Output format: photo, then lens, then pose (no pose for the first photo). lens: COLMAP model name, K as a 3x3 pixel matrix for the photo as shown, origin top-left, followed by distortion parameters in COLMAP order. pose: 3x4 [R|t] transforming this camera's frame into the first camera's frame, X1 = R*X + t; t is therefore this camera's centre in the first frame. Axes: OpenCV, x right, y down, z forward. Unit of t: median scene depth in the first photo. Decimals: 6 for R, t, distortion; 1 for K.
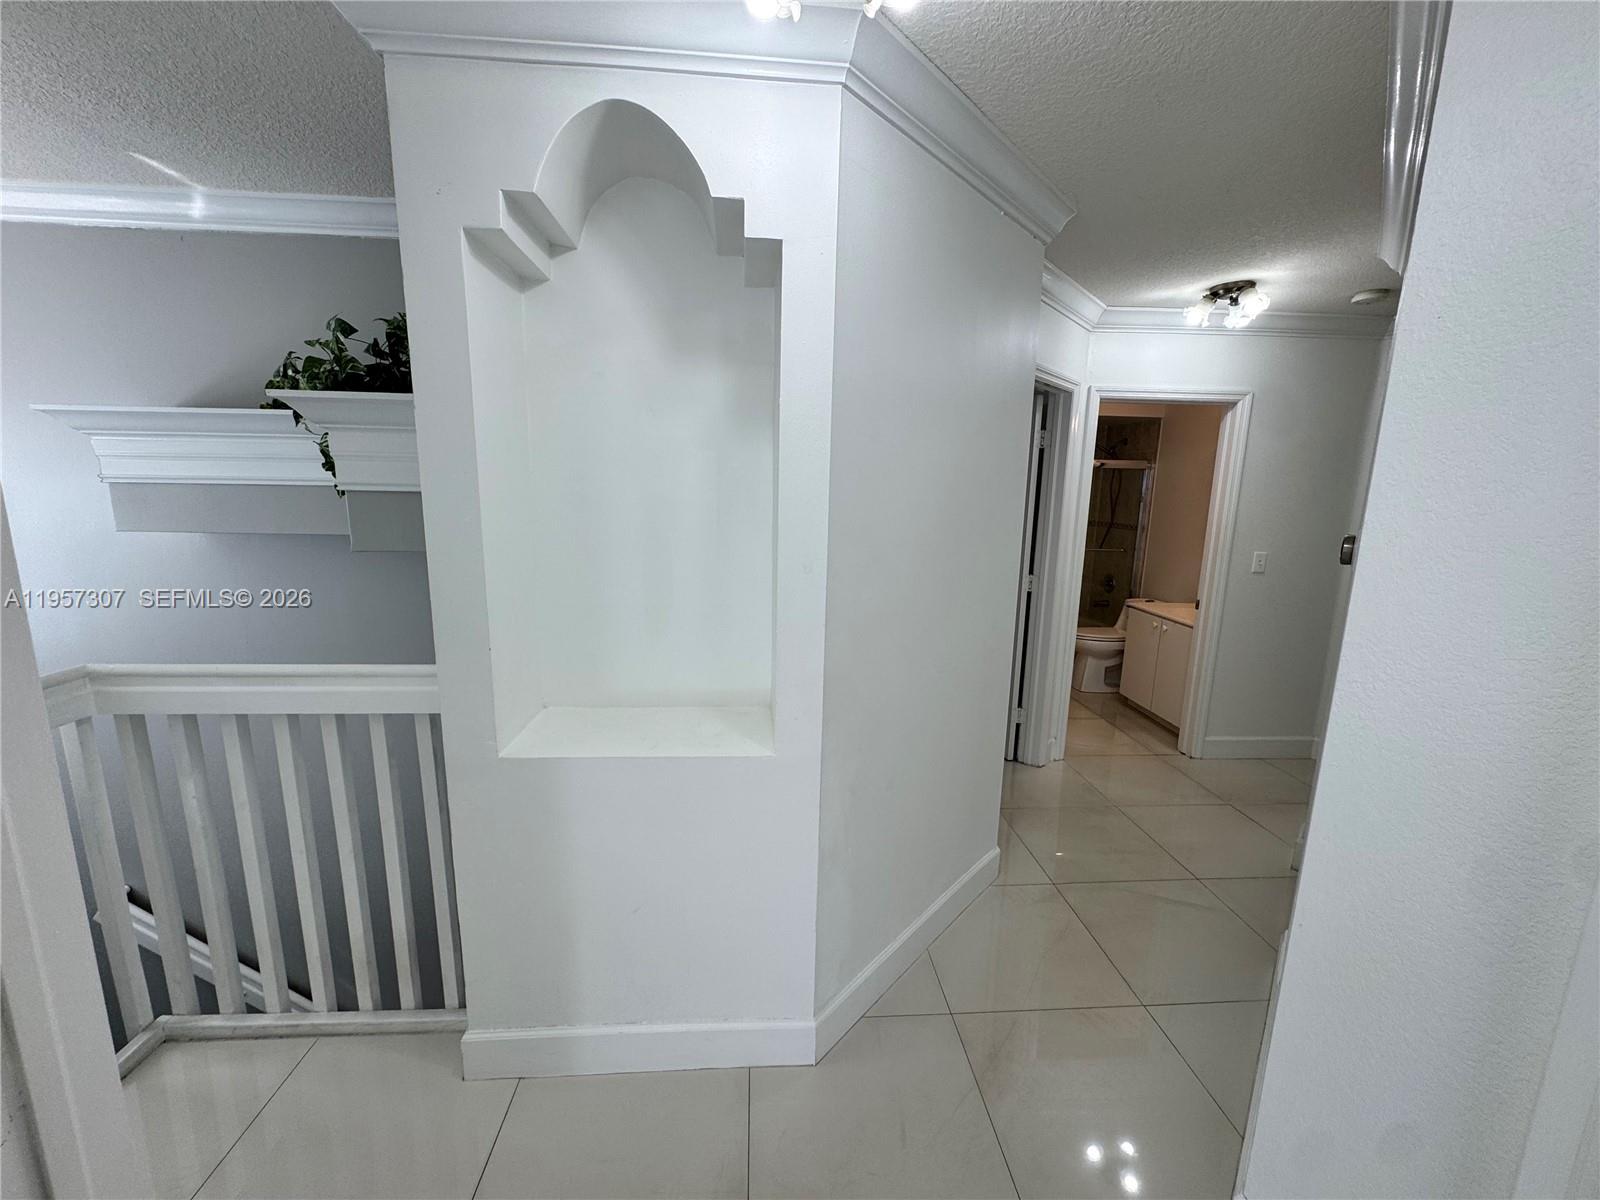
lens RADIAL K [[637.7, 0, 800.0], [0, 637.7, 600.0], [0, 0, 1]] dist [-0.007223, -0.000220]
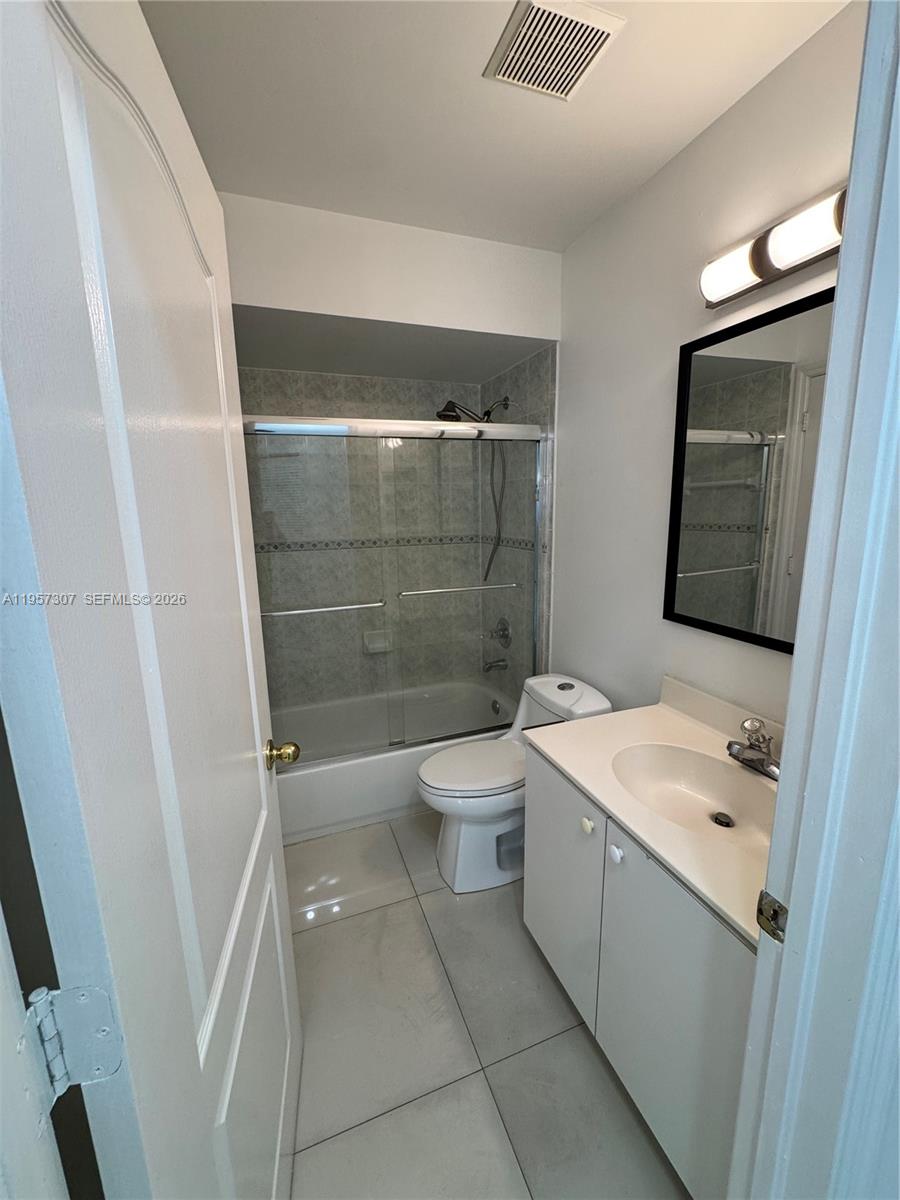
lens RADIAL K [[479.4, 0, 450.0], [0, 479.4, 600.0], [0, 0, 1]] dist [-0.002165, -0.000015]
pose [[0.959335, -0.092360, 0.266731, 0.437945], [0.090210, 0.995715, 0.020331, -0.103937], [-0.267466, 0.004557, 0.963557, 0.785371]]
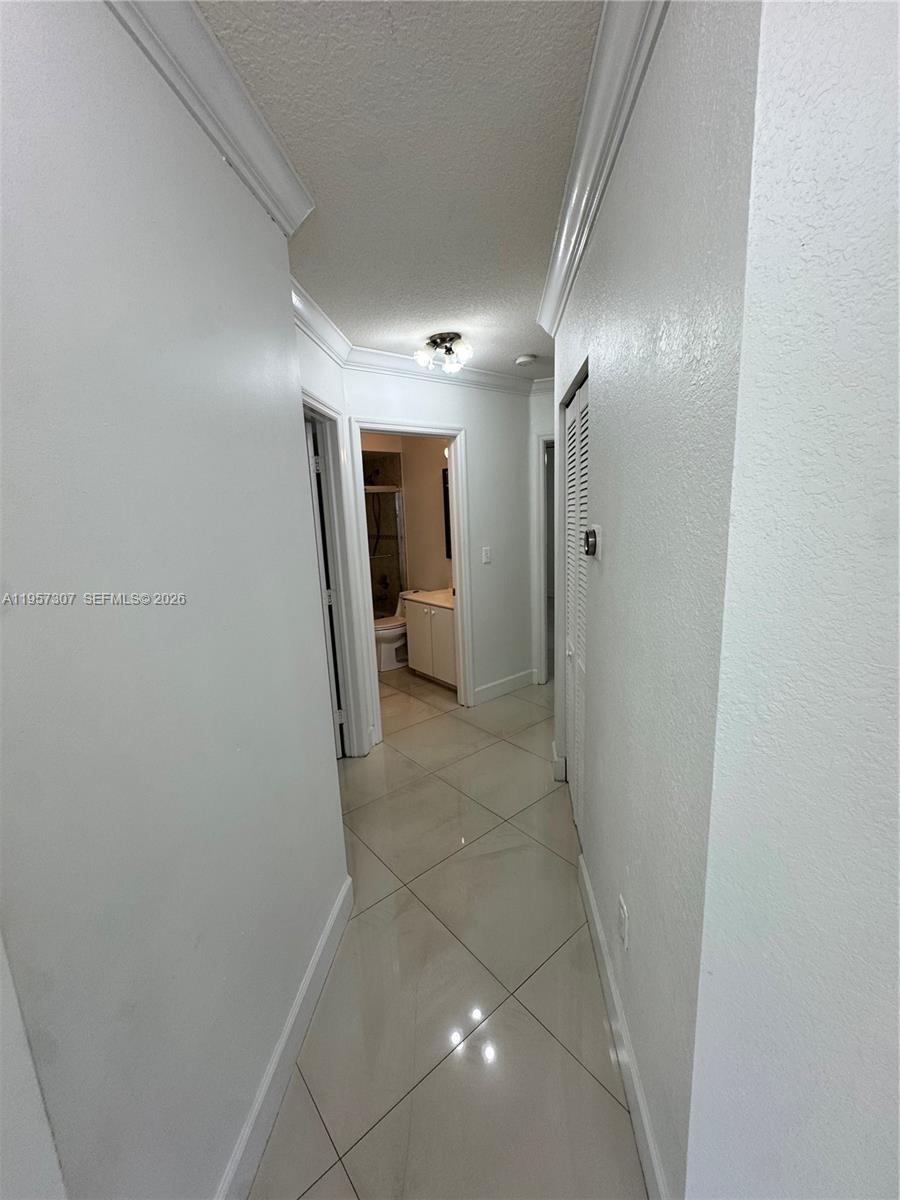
lens RADIAL K [[479.4, 0, 450.0], [0, 479.4, 600.0], [0, 0, 1]] dist [-0.002165, -0.000015]
pose [[0.811351, -0.162022, 0.561657, 0.055475], [0.161411, 0.985562, 0.051137, -0.024965], [-0.561833, 0.049168, 0.825788, 0.169984]]
